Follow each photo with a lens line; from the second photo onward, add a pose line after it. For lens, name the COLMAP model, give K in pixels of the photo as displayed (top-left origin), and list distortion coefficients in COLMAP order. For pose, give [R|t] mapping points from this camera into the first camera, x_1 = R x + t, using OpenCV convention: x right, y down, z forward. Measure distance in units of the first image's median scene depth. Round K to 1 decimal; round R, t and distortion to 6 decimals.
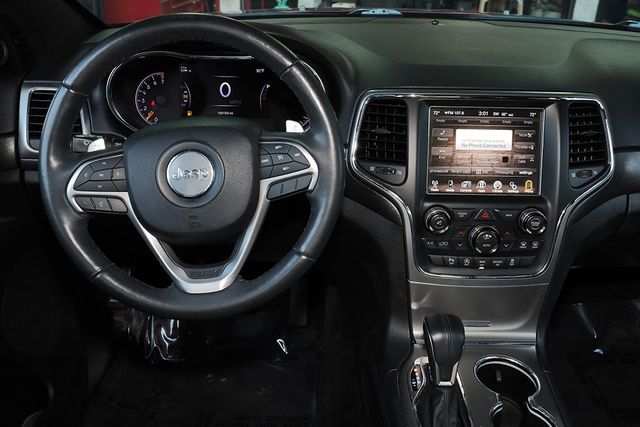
lens RADIAL K [[607.9, 0, 320.0], [0, 607.9, 213.5], [0, 0, 1]] dist [0.002839, 0.003903]
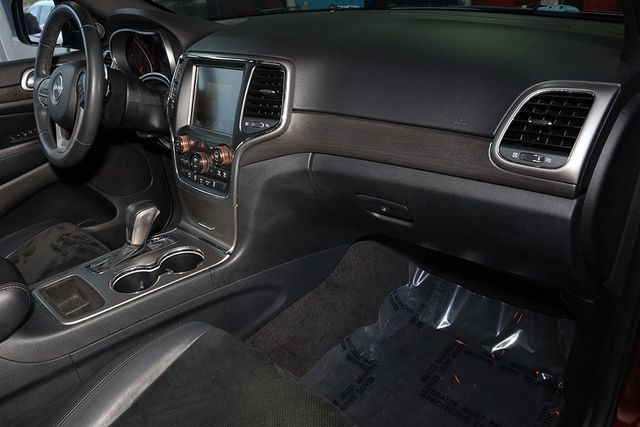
lens RADIAL K [[472.9, 0, 320.0], [0, 472.9, 213.5], [0, 0, 1]] dist [0.004739, -0.002587]
pose [[0.699443, 0.239250, -0.673453, 1.206541], [-0.215993, 0.969003, 0.119918, -0.033965], [0.681269, 0.061586, 0.729438, 0.396065]]
